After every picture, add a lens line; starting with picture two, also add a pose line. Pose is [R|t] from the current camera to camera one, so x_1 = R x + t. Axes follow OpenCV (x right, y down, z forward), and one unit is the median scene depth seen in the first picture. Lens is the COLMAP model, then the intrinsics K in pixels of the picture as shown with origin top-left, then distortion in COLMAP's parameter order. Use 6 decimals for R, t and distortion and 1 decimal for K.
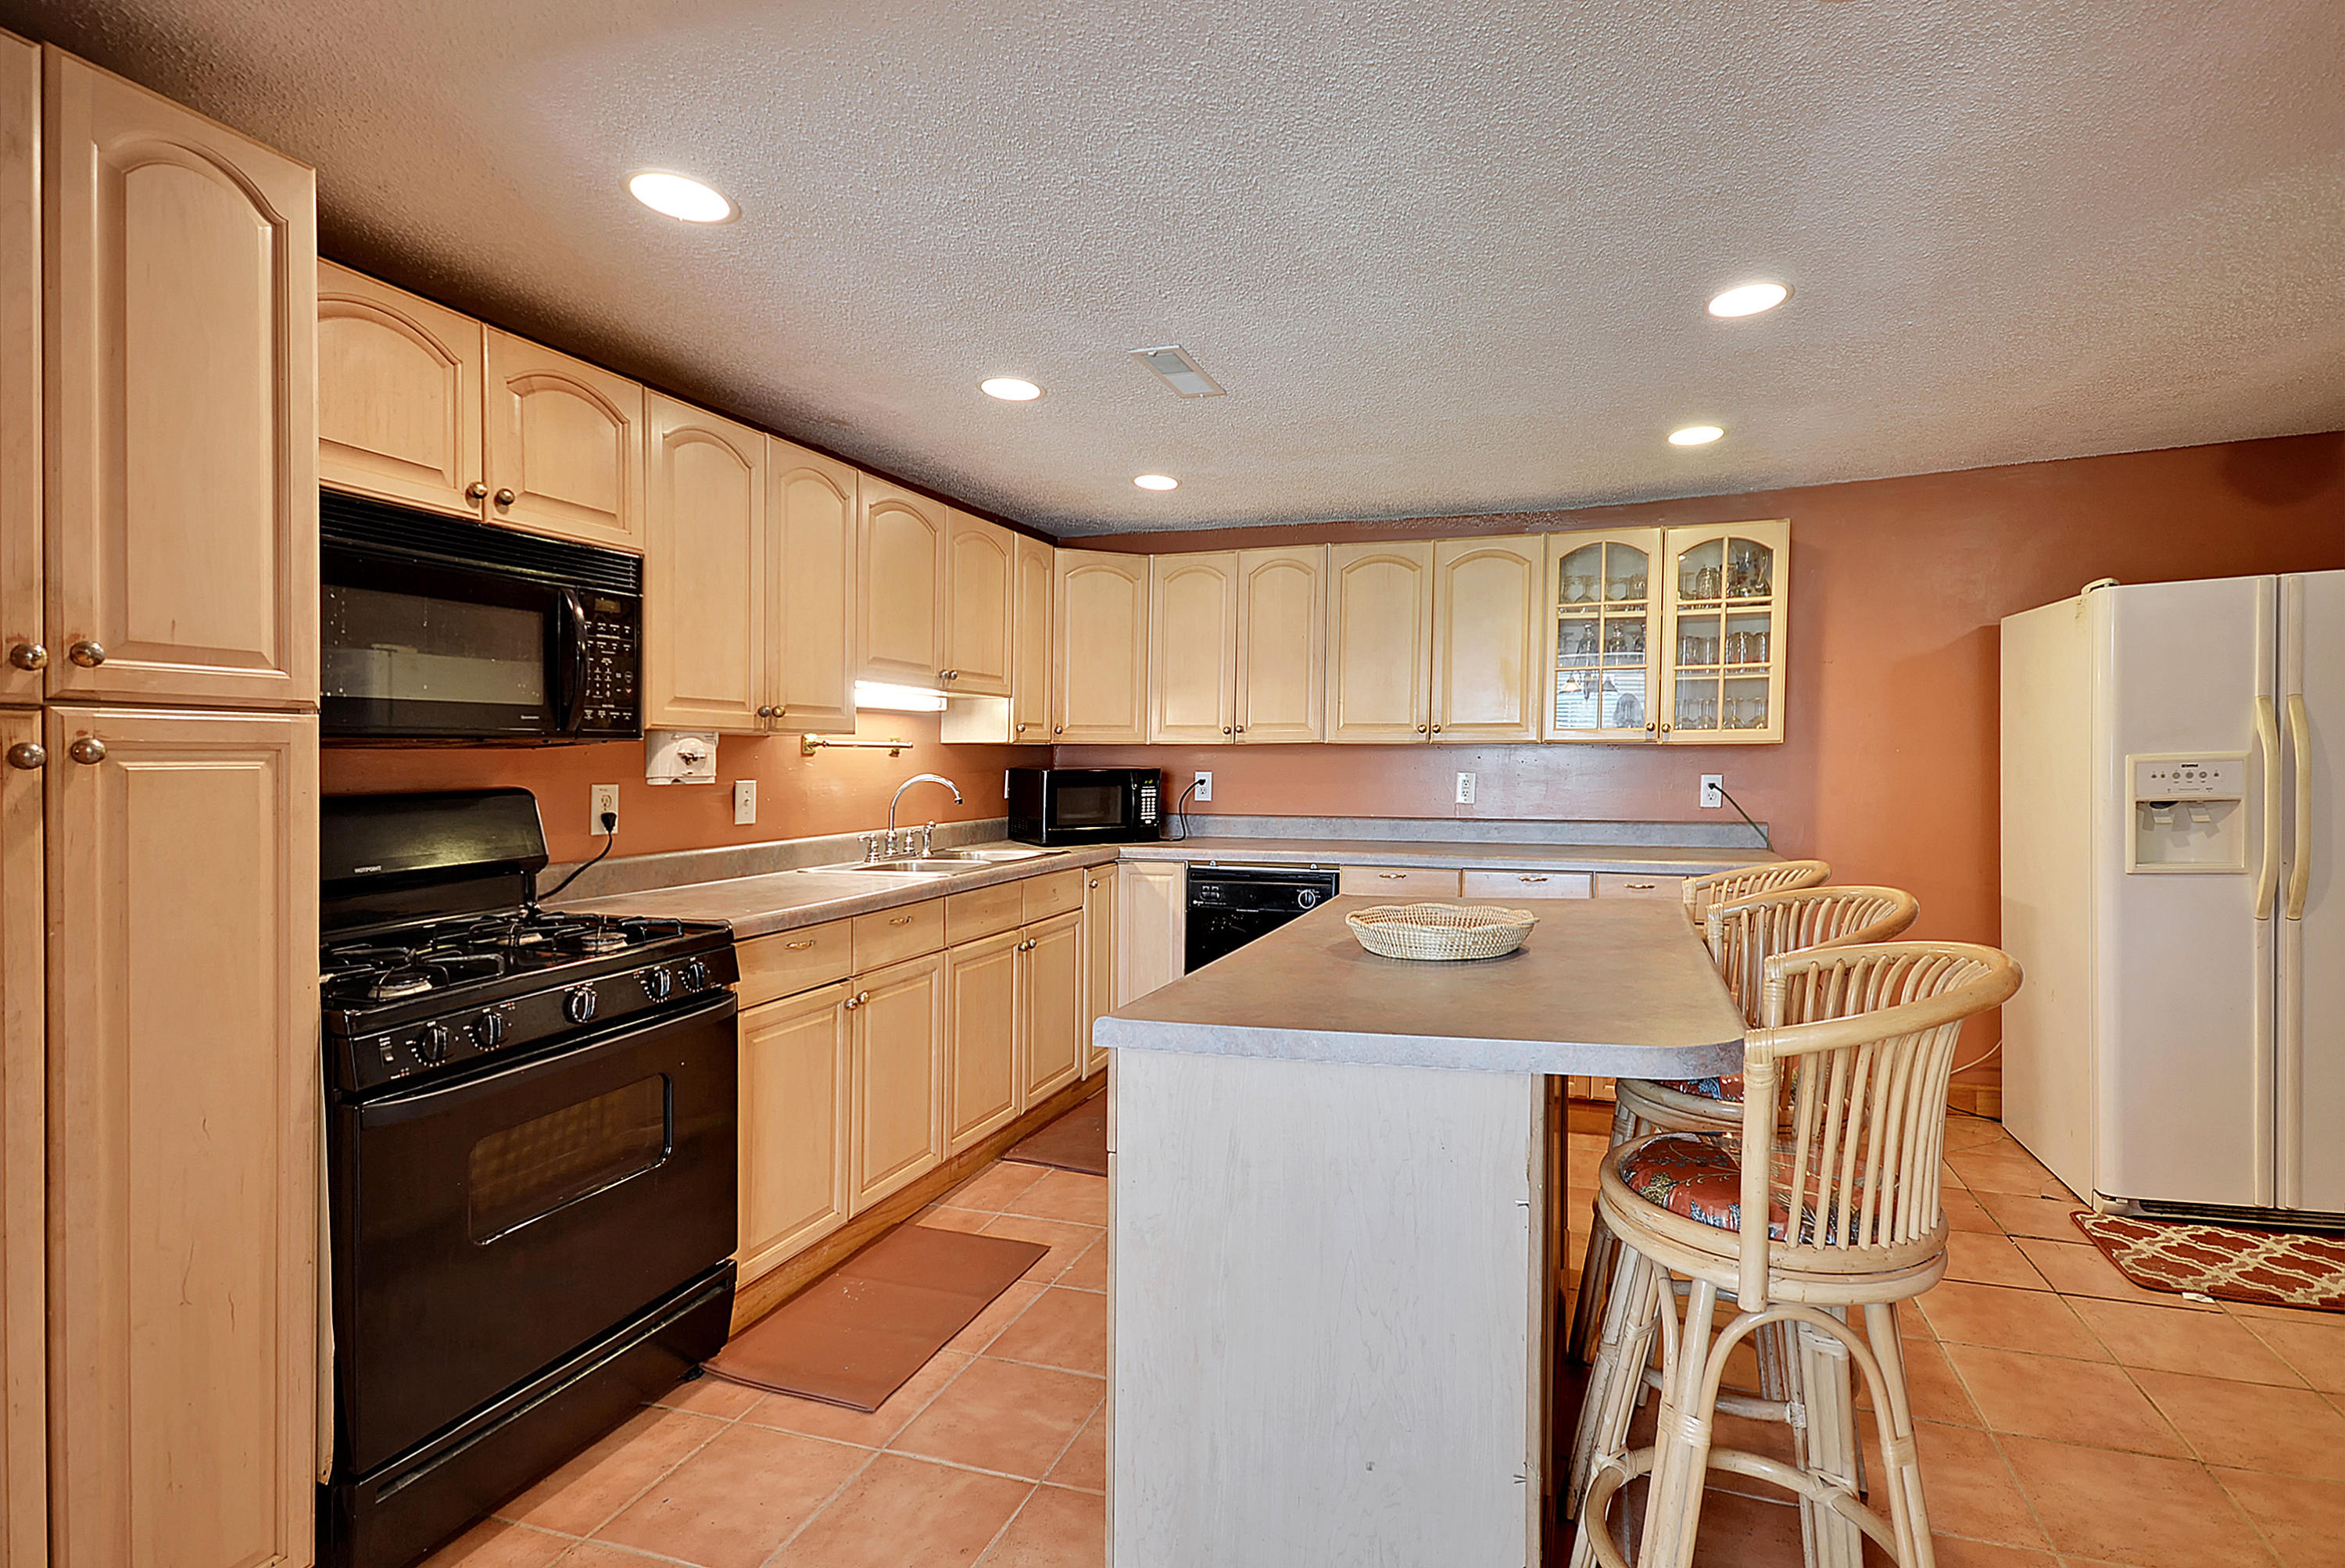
lens RADIAL K [[1139.7, 0, 1167.6], [0, 1139.7, 783.2], [0, 0, 1]] dist [0.021000, -0.000816]
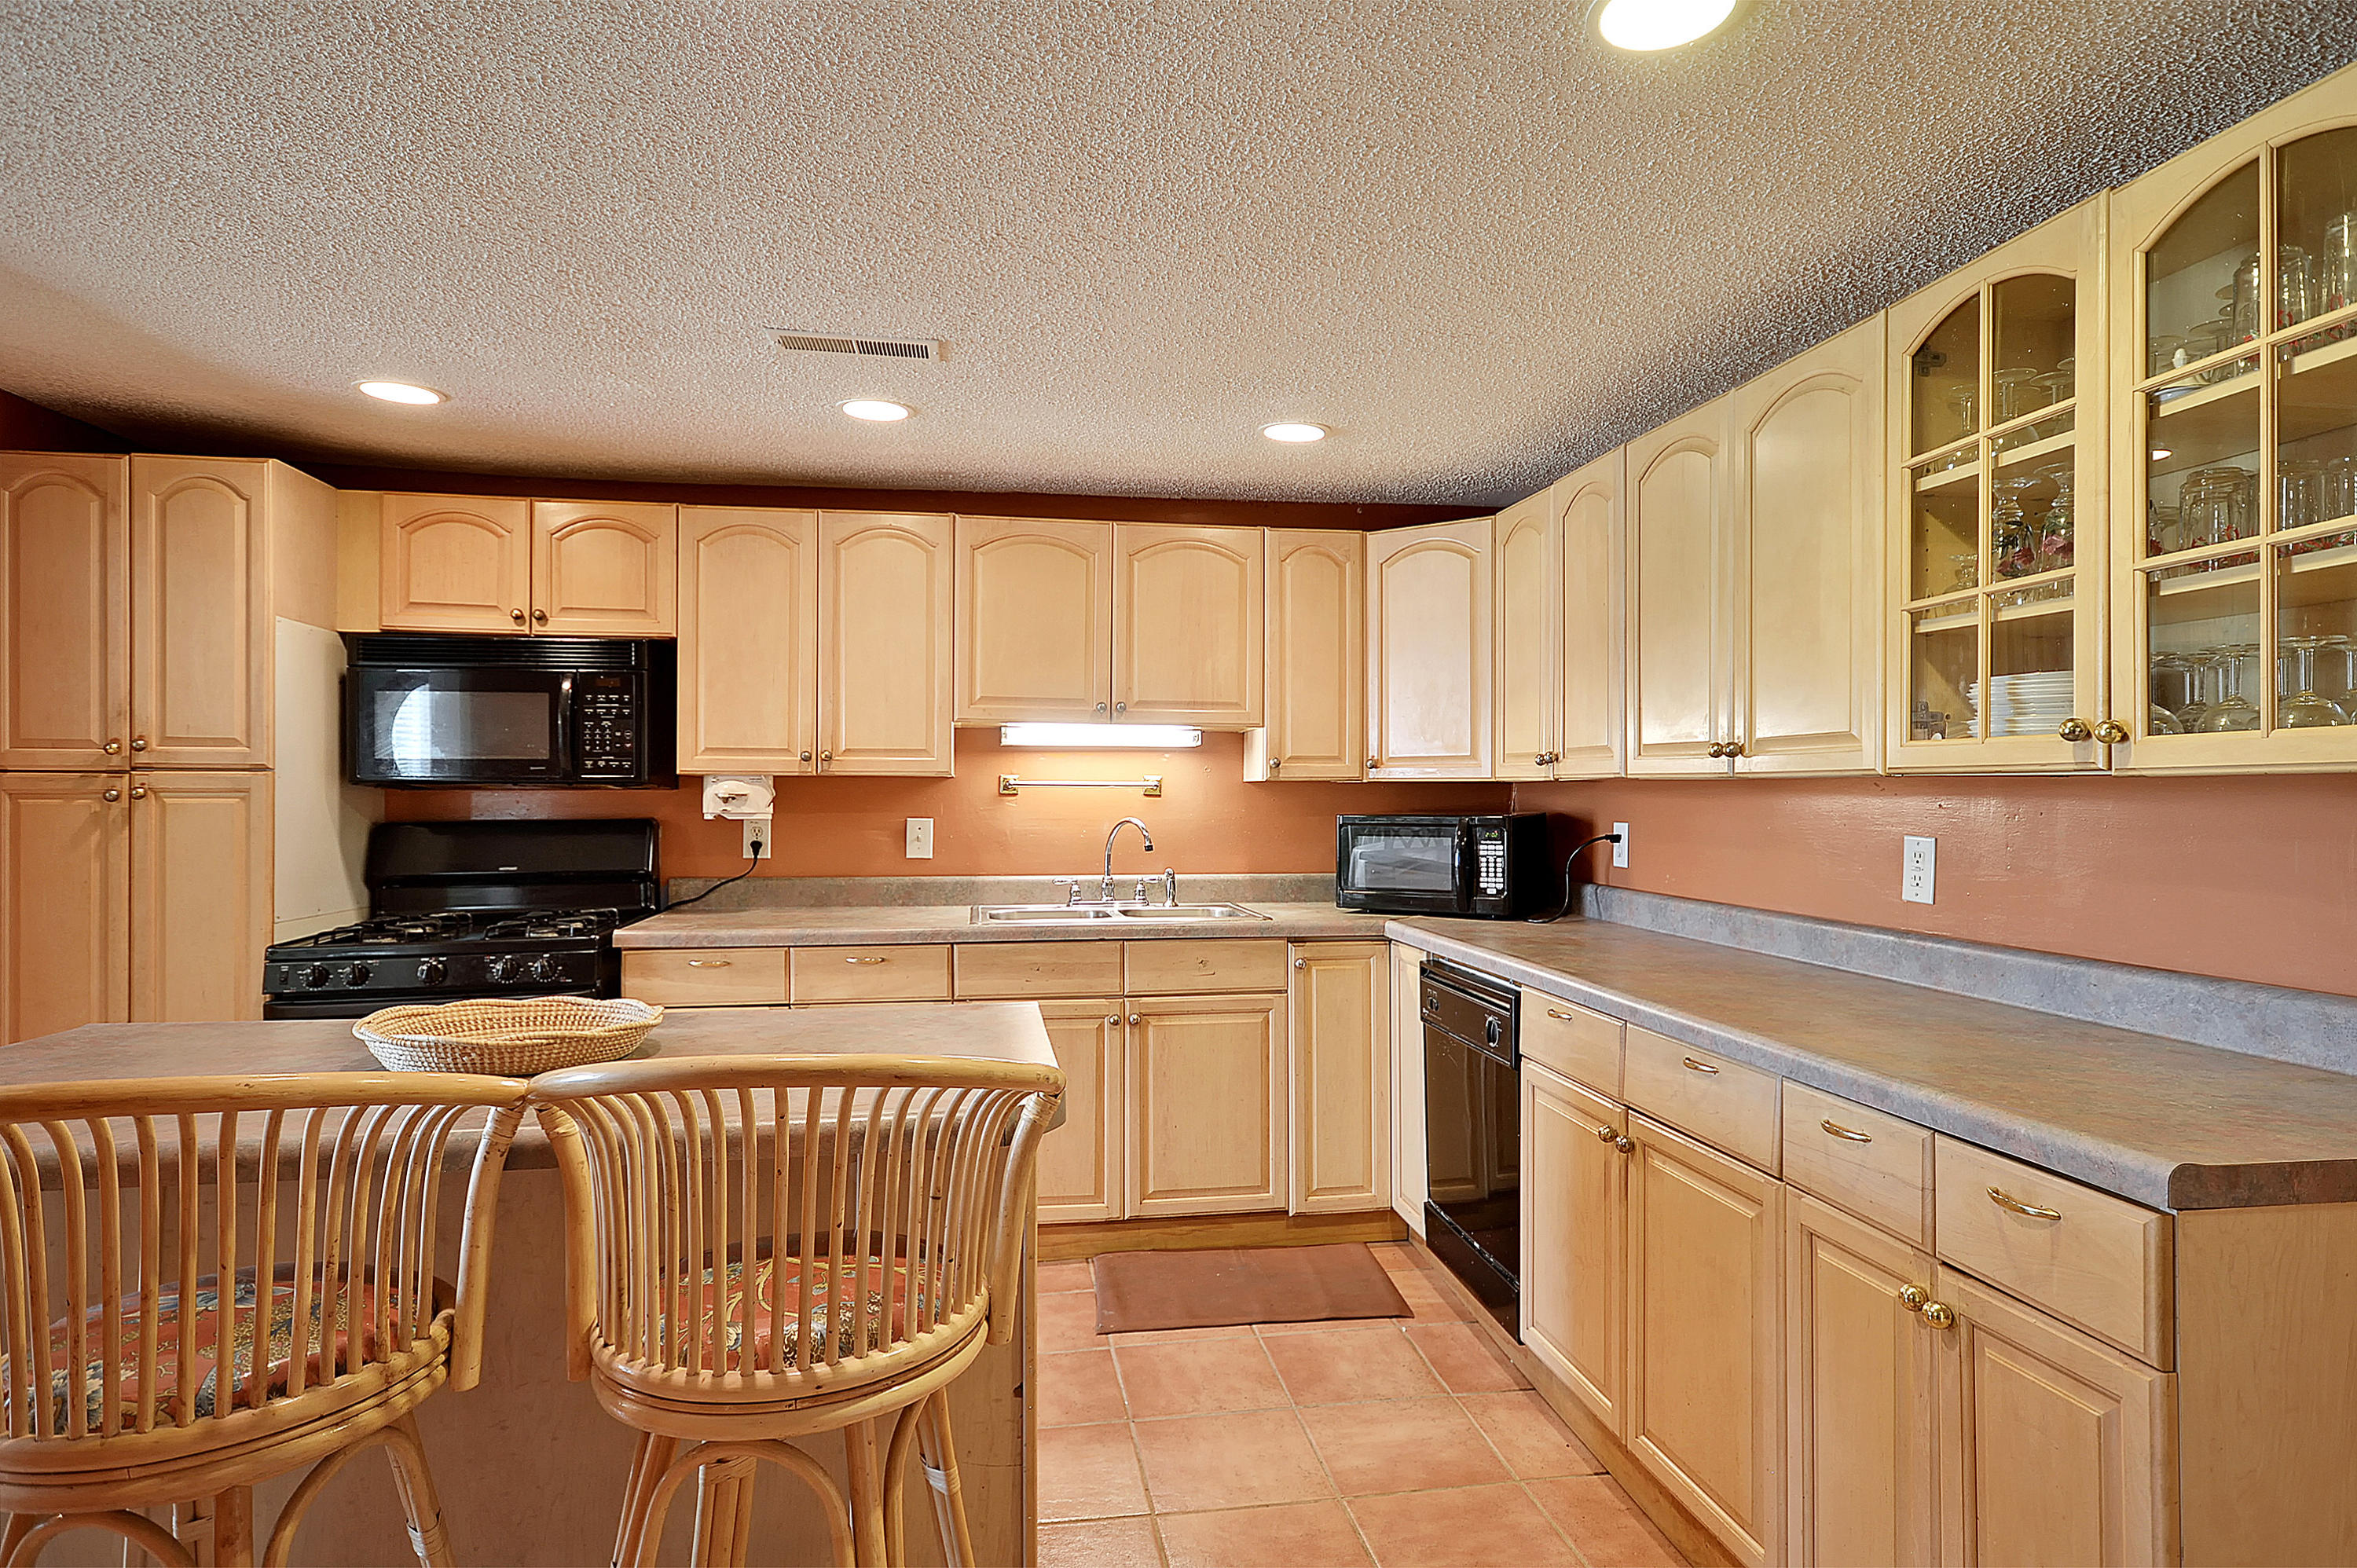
lens RADIAL K [[1236.7, 0, 1179.8], [0, 1236.7, 777.2], [0, 0, 1]] dist [0.015188, 0.000604]
pose [[0.477407, -0.008124, -0.878645, 0.919167], [-0.024019, 0.999463, -0.022291, -0.024764], [0.878354, 0.031747, 0.476955, 0.766255]]
